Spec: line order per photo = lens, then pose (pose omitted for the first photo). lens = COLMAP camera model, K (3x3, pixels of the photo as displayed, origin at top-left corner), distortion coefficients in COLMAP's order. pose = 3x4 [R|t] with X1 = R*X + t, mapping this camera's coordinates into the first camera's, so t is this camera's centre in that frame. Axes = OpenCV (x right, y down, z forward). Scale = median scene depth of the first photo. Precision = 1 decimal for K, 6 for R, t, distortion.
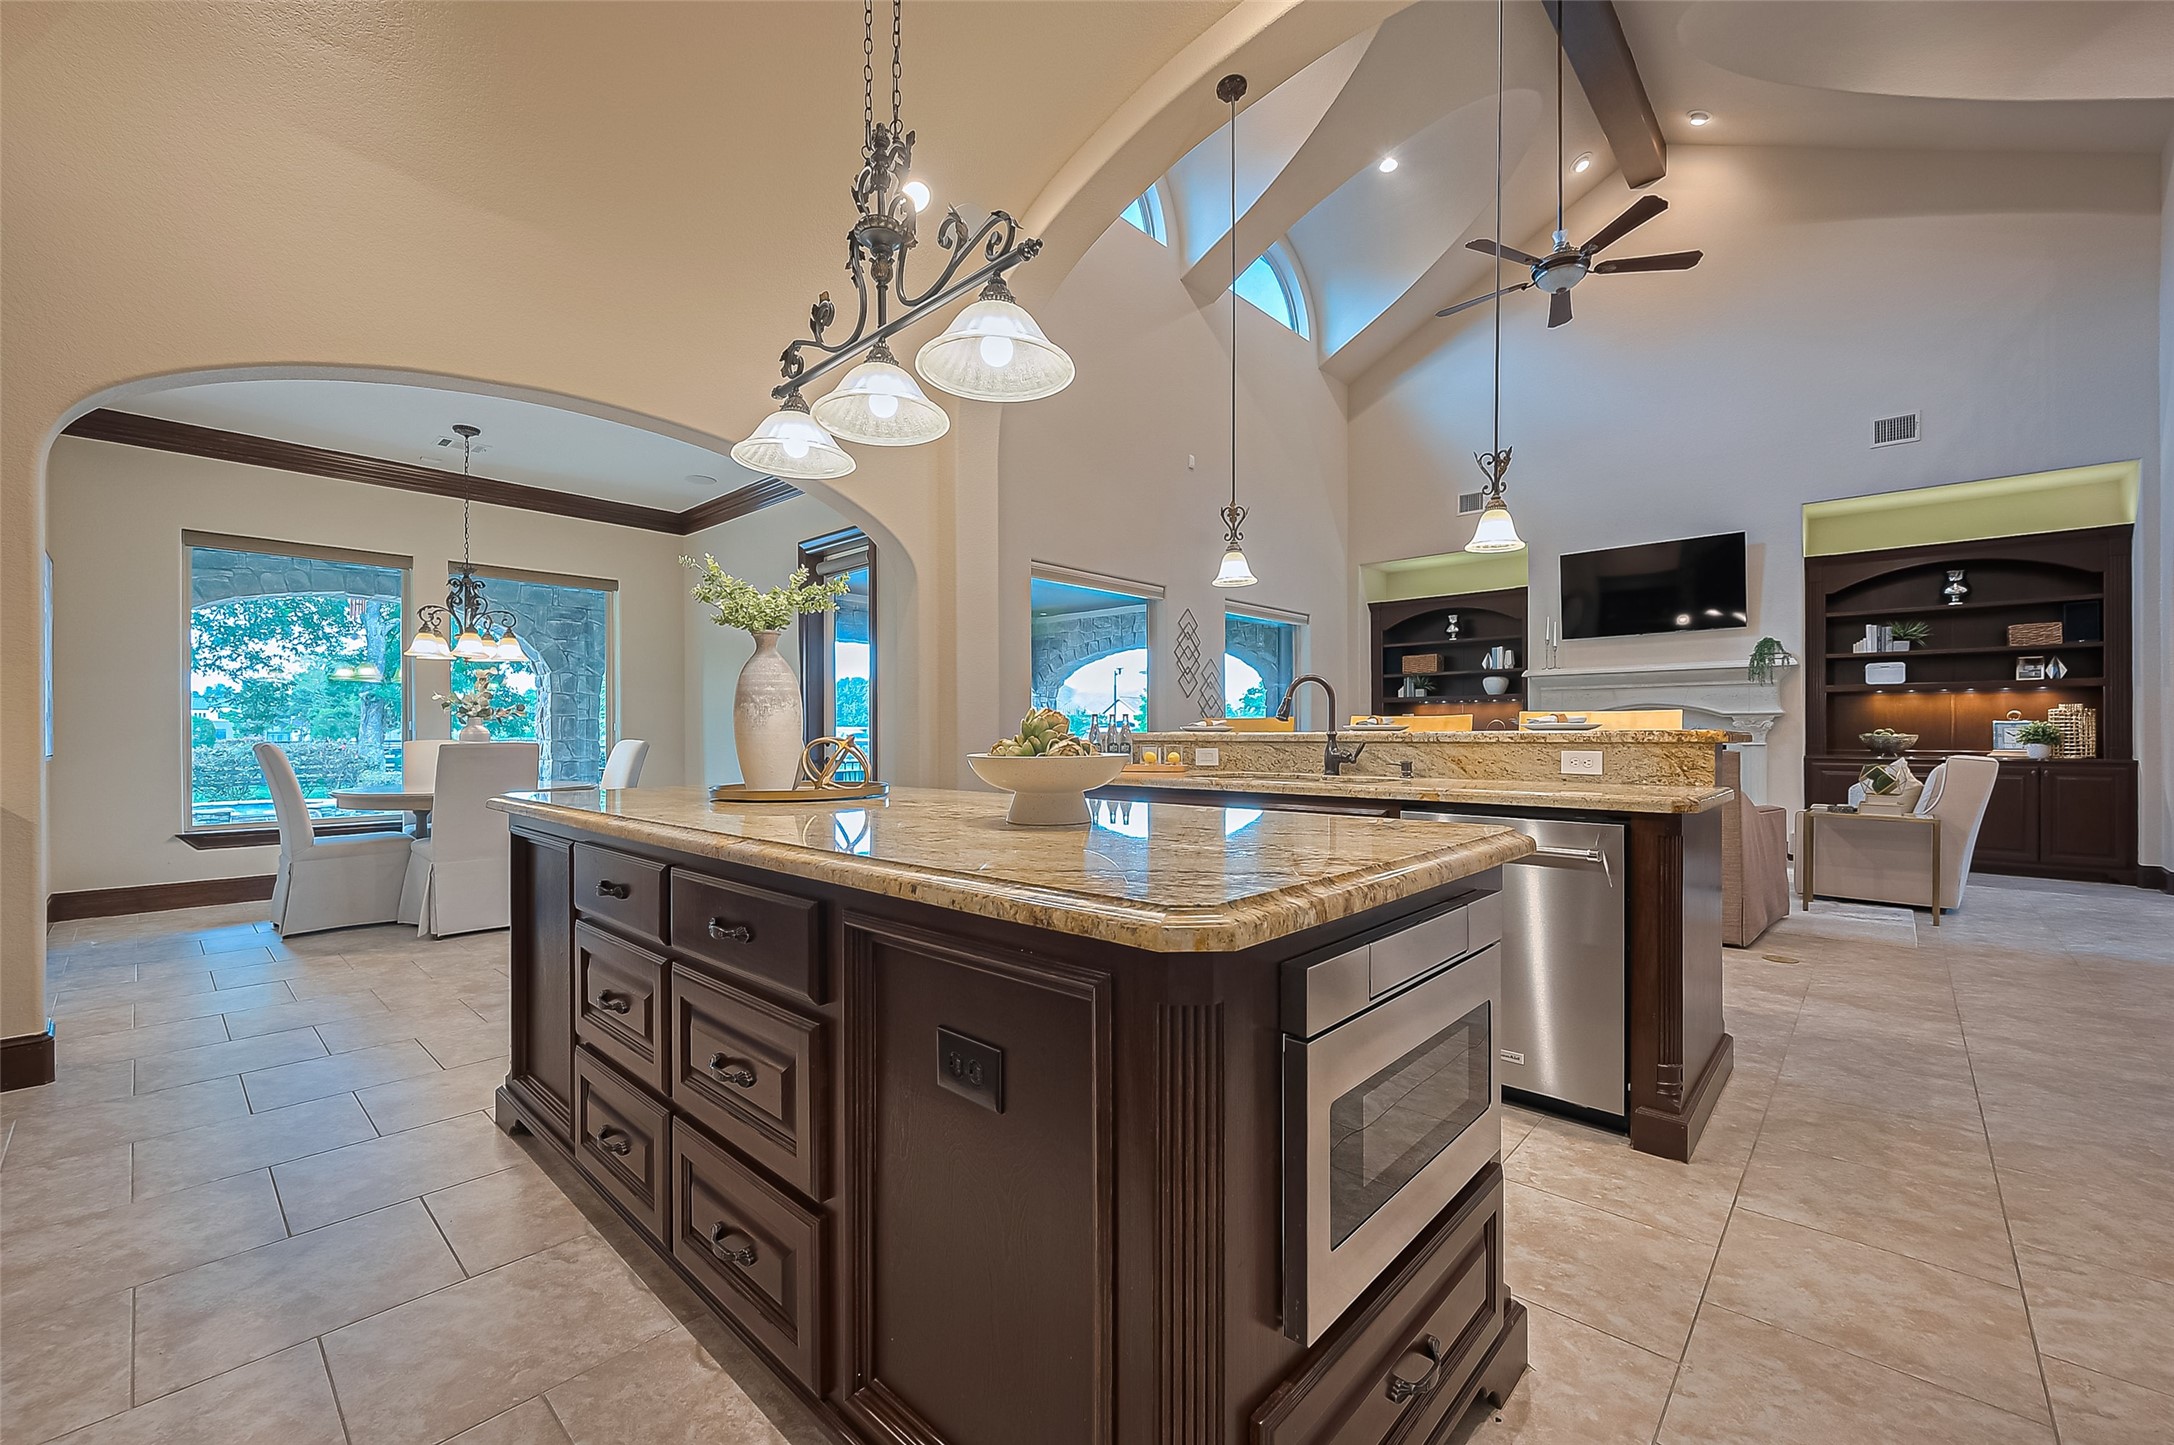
lens RADIAL K [[872.6, 0, 1093.8], [0, 872.6, 729.8], [0, 0, 1]] dist [0.000105, 0.000085]
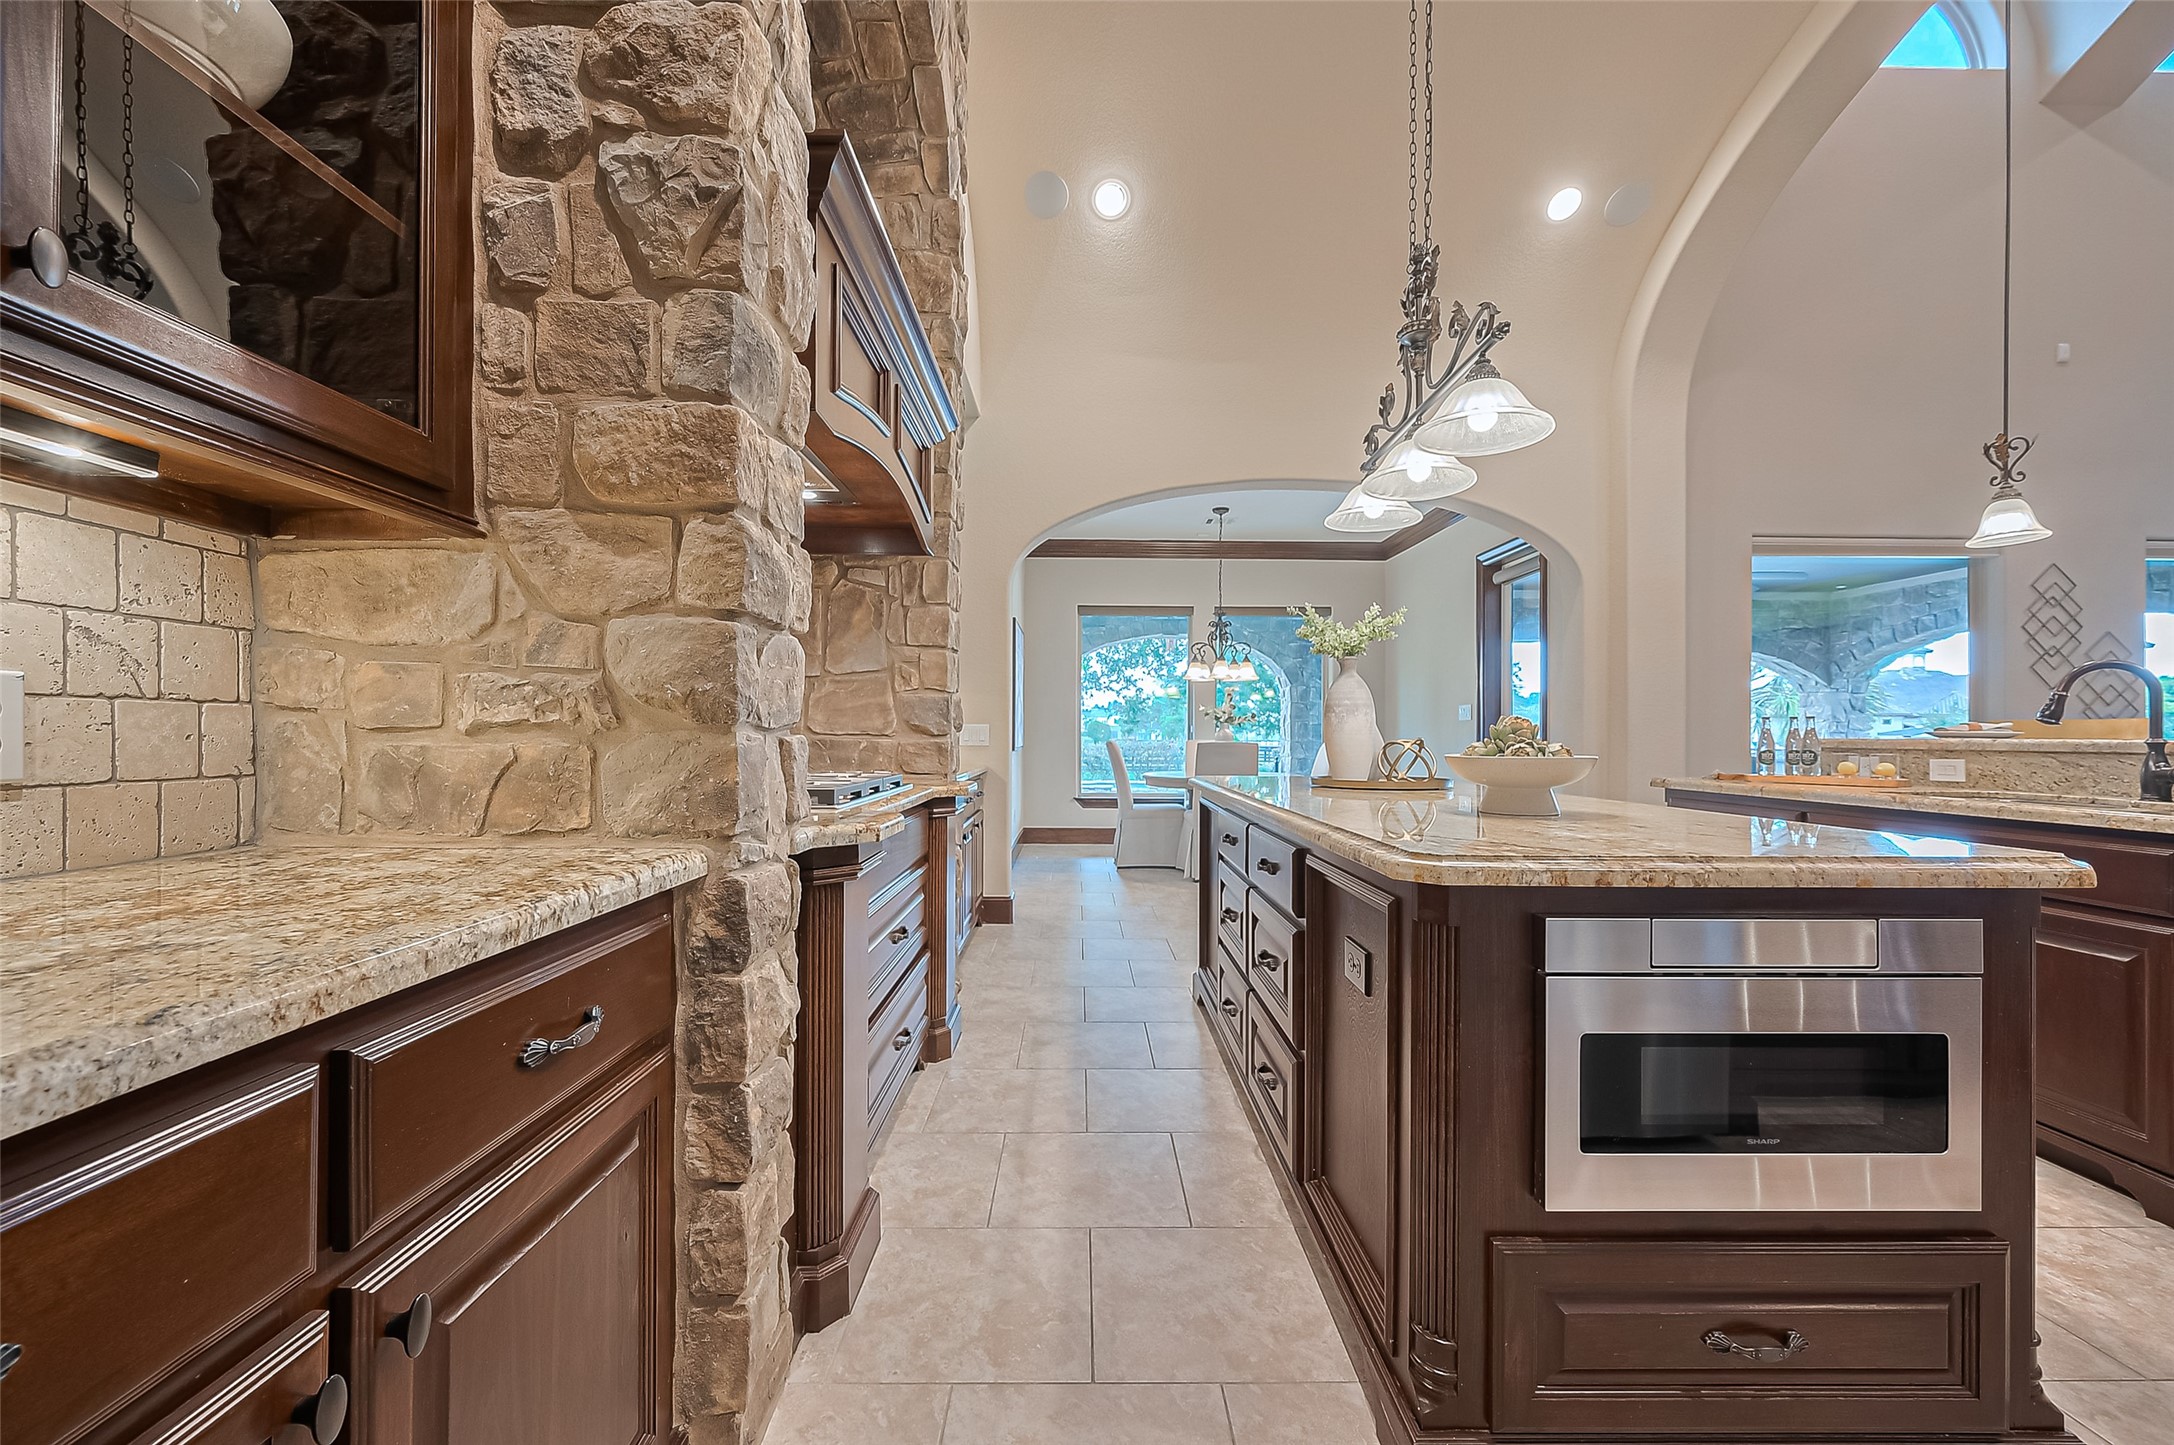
lens RADIAL K [[872.6, 0, 1093.8], [0, 872.6, 729.8], [0, 0, 1]] dist [0.000105, 0.000085]
pose [[0.687678, 0.000924, -0.726015, 0.168629], [-0.003385, 0.999992, -0.001933, -0.001053], [0.726008, 0.003786, 0.687676, -0.090713]]
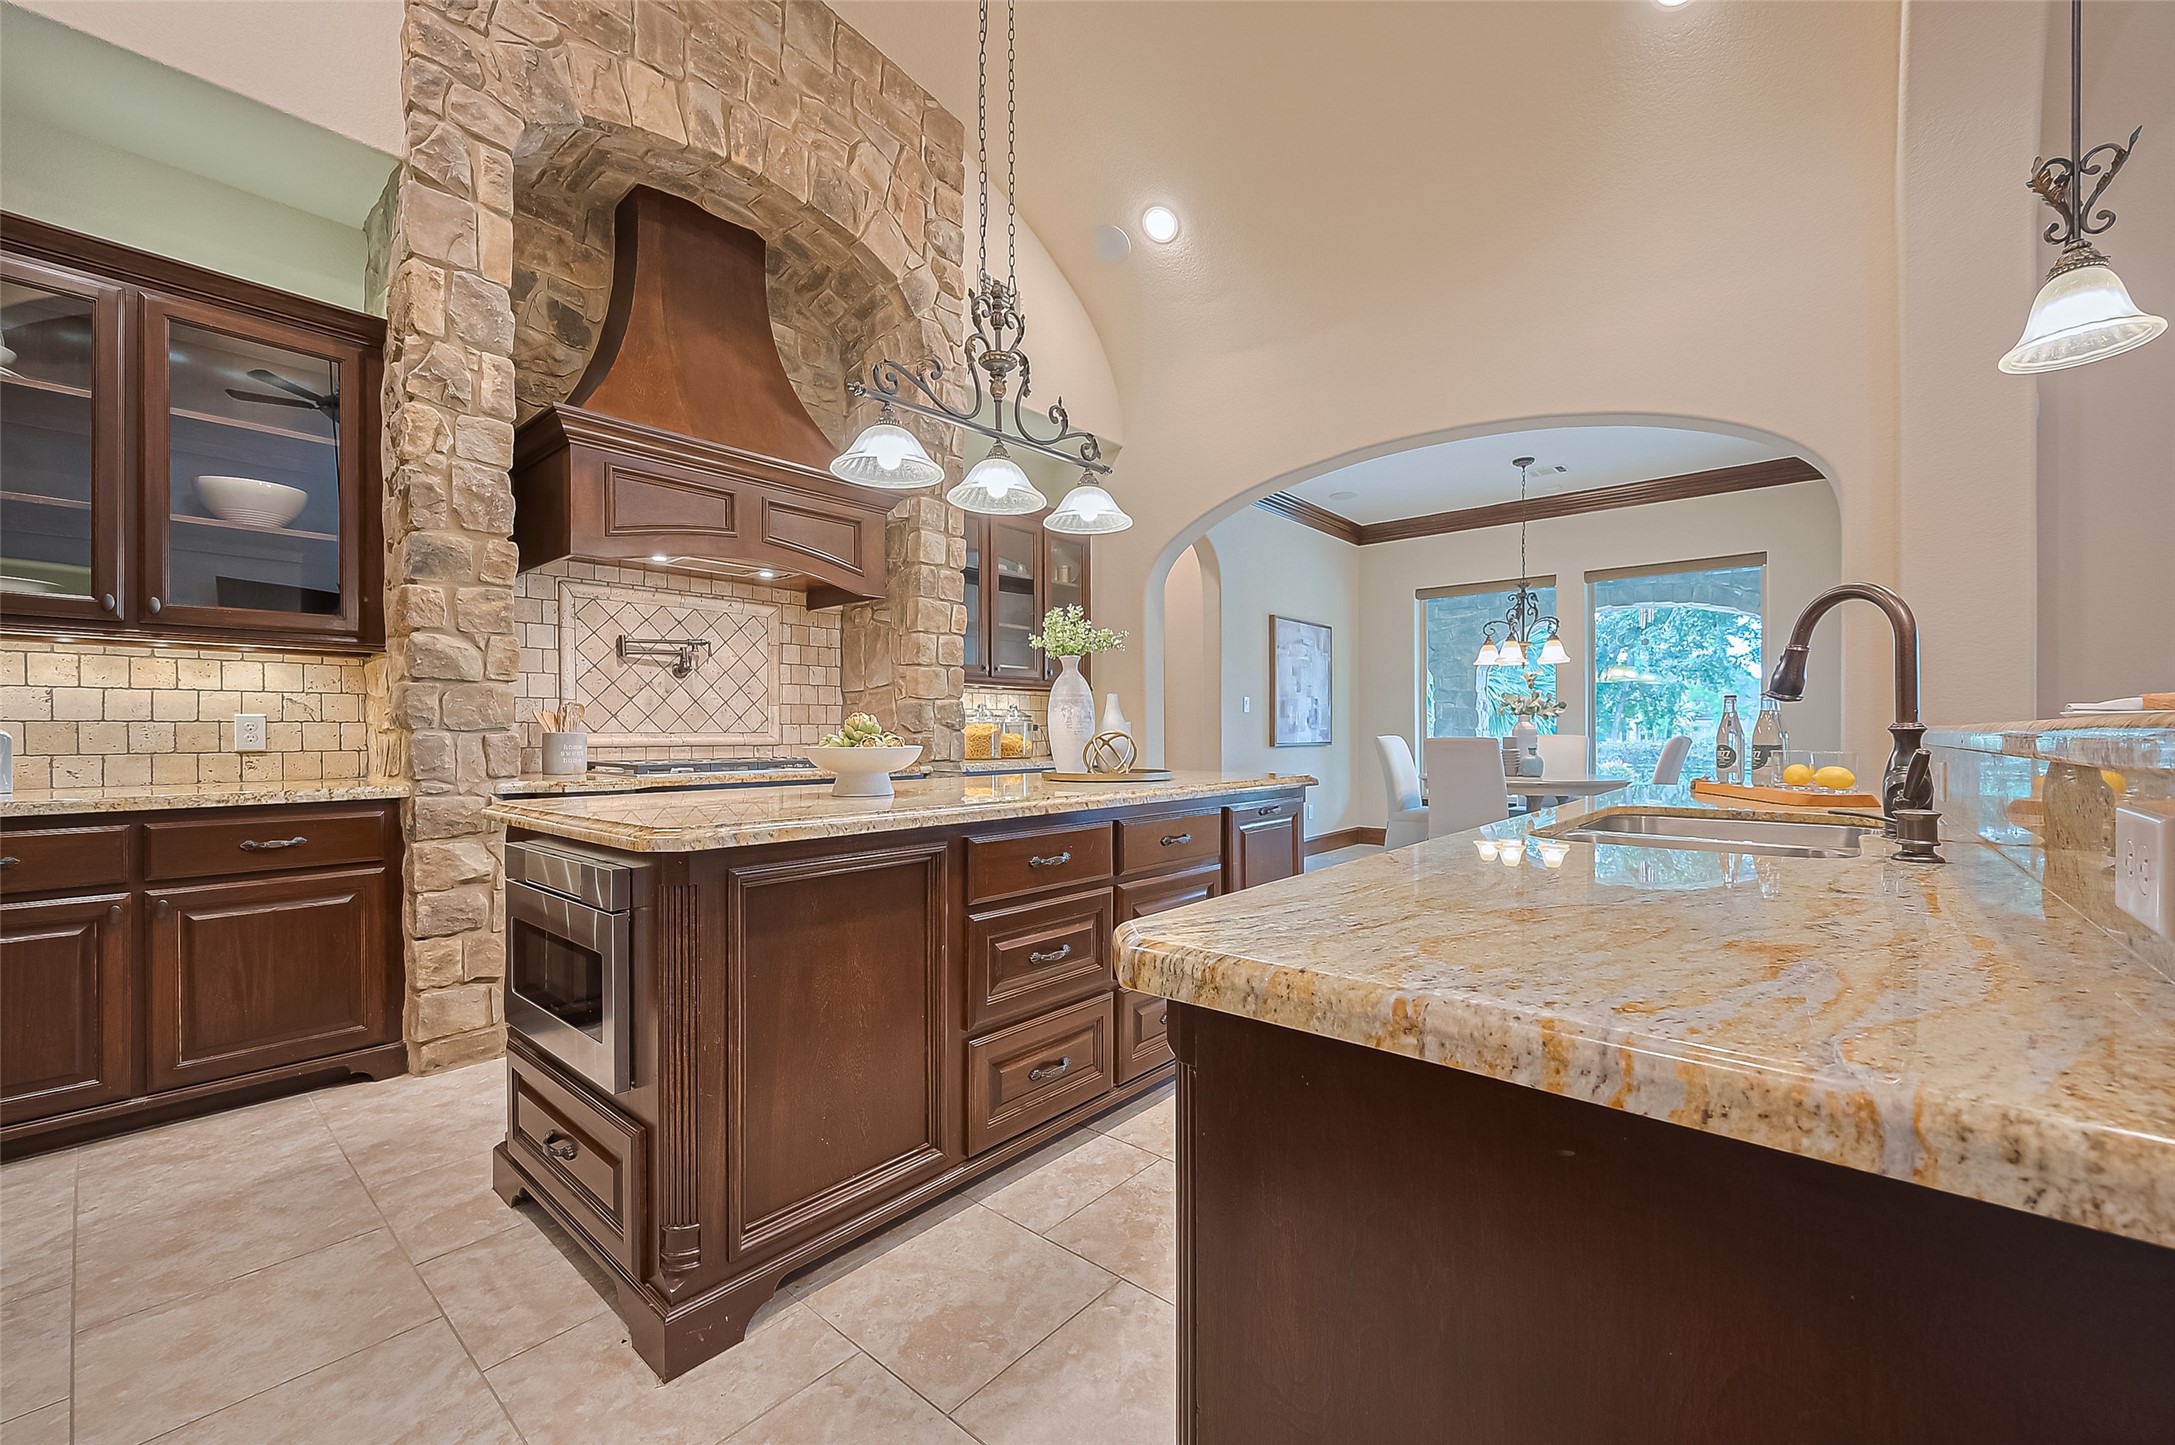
lens RADIAL K [[873.0, 0, 1094.3], [0, 873.0, 729.8], [0, 0, 1]] dist [0.000105, 0.000085]
pose [[0.032310, -0.000029, -0.999478, 0.559803], [0.009069, 0.999959, 0.000265, 0.002518], [0.999437, -0.009073, 0.032309, 0.548710]]
